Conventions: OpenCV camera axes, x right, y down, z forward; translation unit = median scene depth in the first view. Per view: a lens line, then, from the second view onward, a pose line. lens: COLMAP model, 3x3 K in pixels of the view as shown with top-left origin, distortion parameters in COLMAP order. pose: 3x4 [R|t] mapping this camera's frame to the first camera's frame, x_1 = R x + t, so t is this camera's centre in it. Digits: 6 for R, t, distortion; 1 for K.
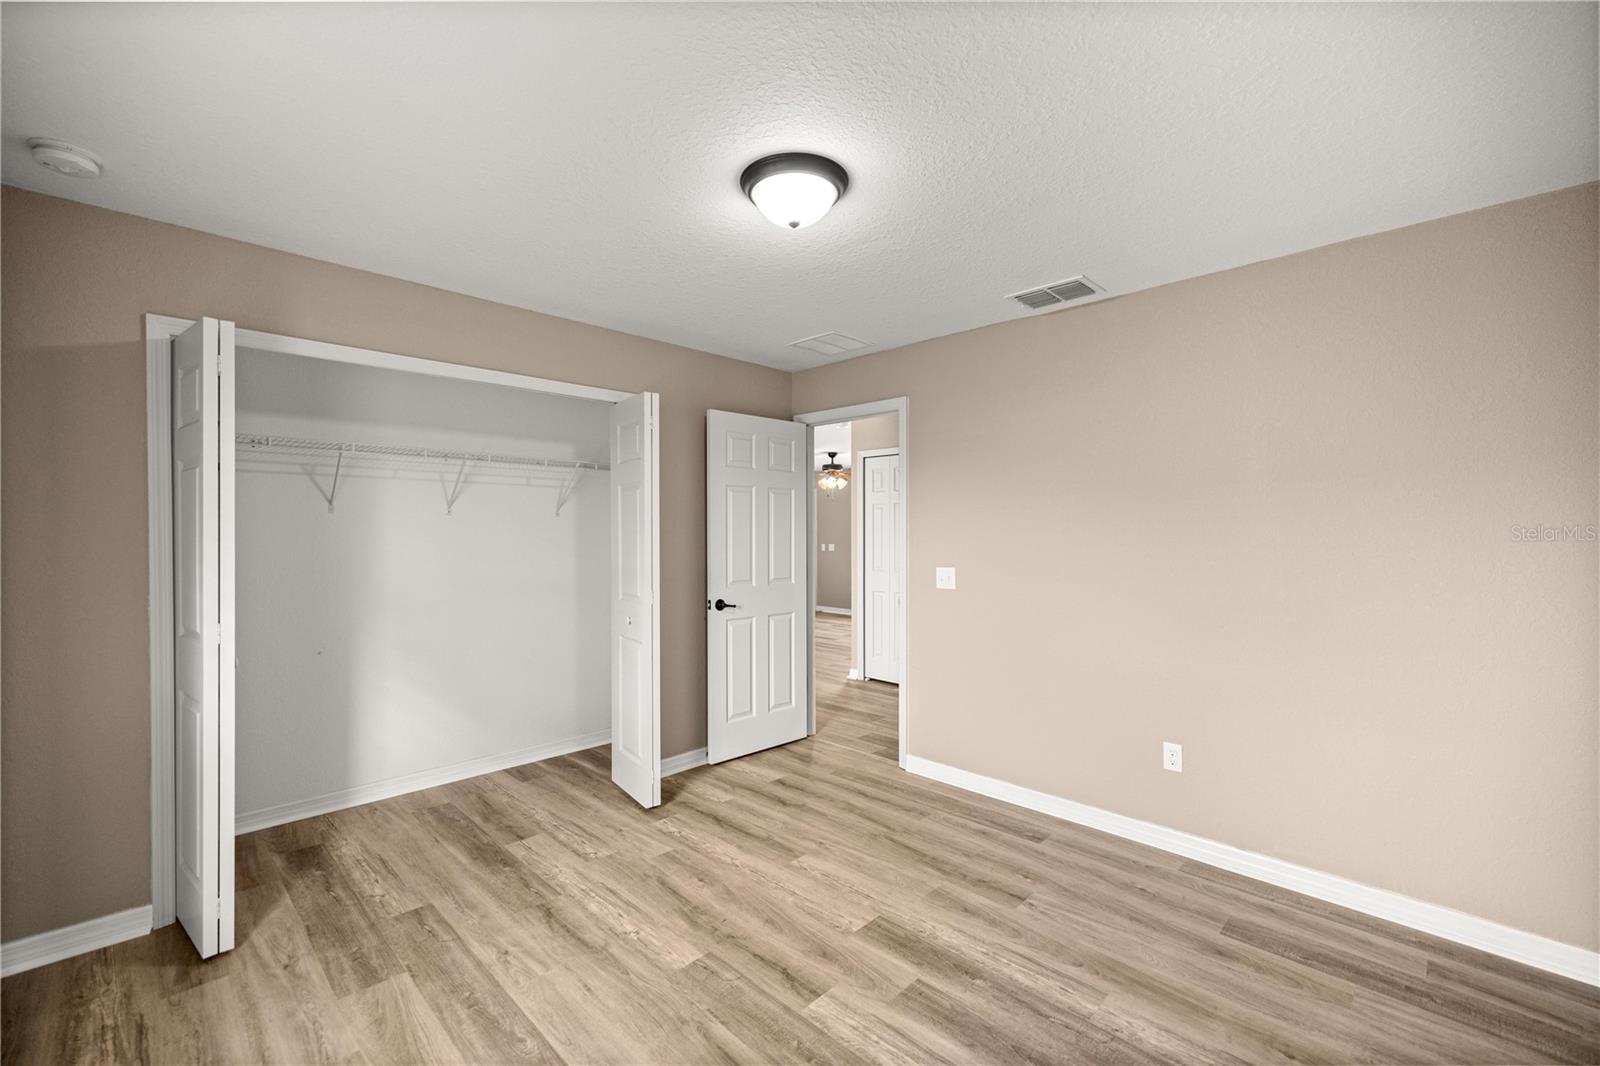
lens RADIAL K [[681.3, 0, 800.2], [0, 681.3, 535.6], [0, 0, 1]] dist [0.004098, -0.001040]
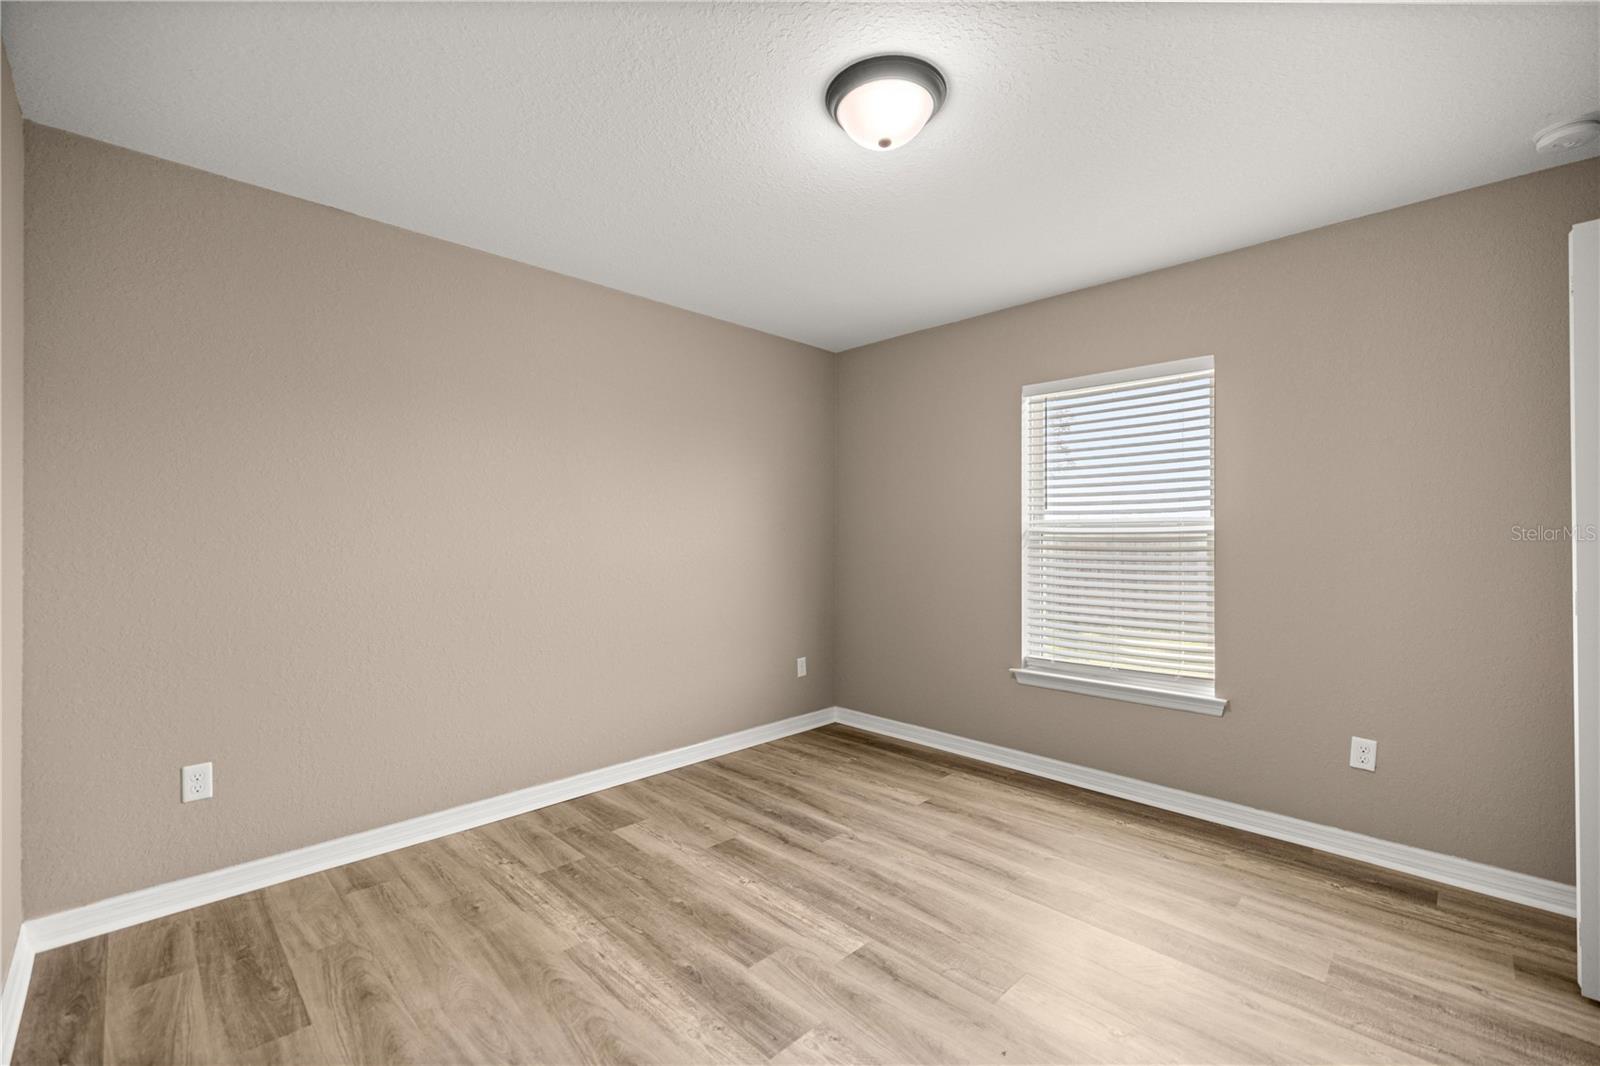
lens RADIAL K [[681.3, 0, 799.8], [0, 681.3, 535.5], [0, 0, 1]] dist [0.004098, -0.001040]
pose [[-0.999981, -0.002866, 0.005368, 0.100079], [-0.002882, 0.999991, -0.002991, 0.067842], [-0.005359, -0.003006, -0.999981, 1.924213]]
